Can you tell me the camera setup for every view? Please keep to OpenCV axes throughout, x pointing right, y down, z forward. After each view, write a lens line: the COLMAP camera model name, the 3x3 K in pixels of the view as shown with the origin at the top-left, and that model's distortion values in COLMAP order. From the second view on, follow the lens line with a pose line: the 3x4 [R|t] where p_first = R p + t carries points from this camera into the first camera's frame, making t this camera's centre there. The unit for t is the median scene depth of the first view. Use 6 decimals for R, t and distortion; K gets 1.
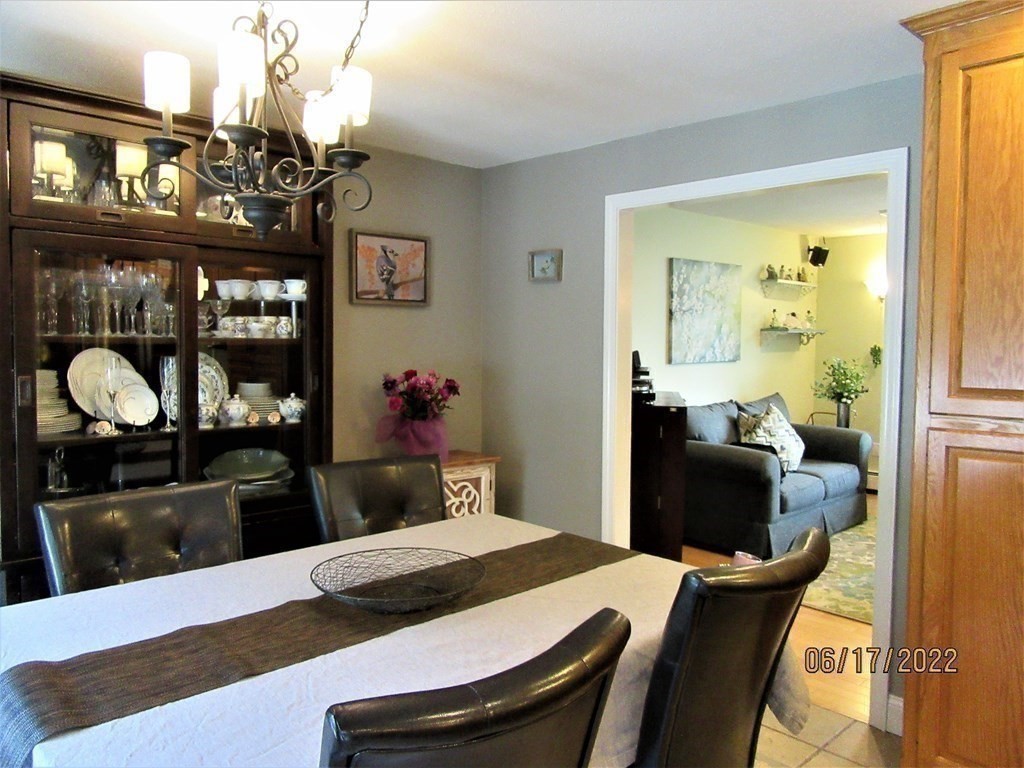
lens RADIAL K [[757.4, 0, 512.2], [0, 757.4, 384.8], [0, 0, 1]] dist [-0.009213, -0.000962]
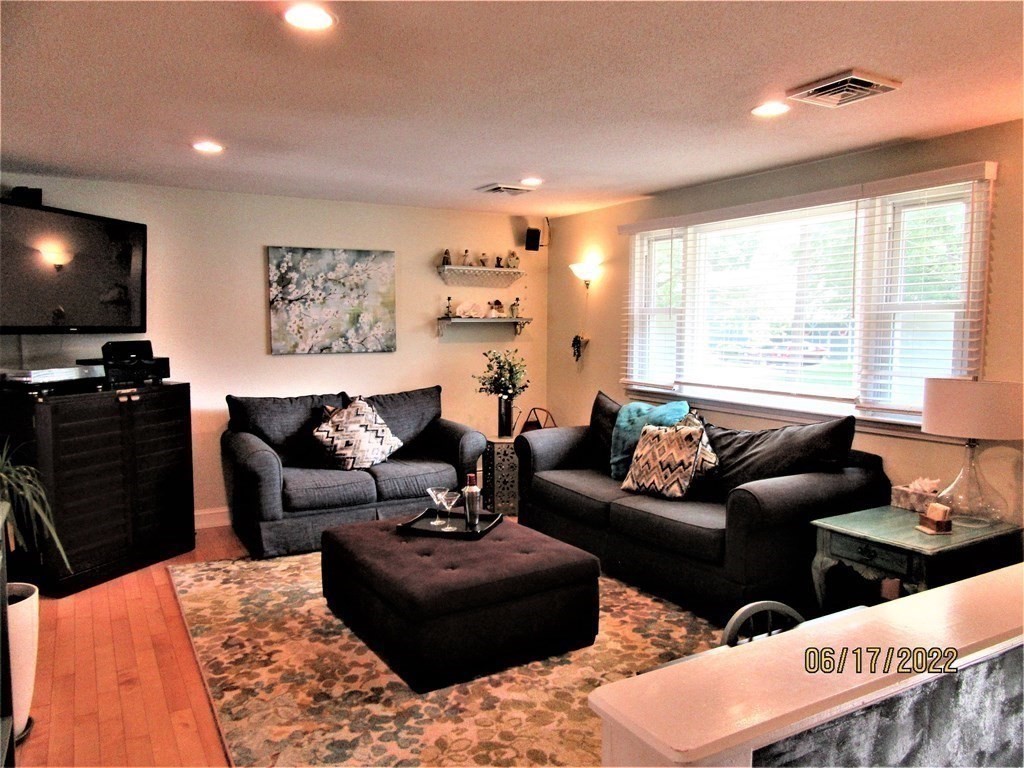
lens RADIAL K [[757.4, 0, 511.9], [0, 757.4, 380.4], [0, 0, 1]] dist [-0.009213, -0.000962]
pose [[0.971761, 0.021692, -0.234969, 0.707231], [-0.018155, 0.999687, 0.017207, -0.015122], [0.235268, -0.012455, 0.971851, 0.109269]]
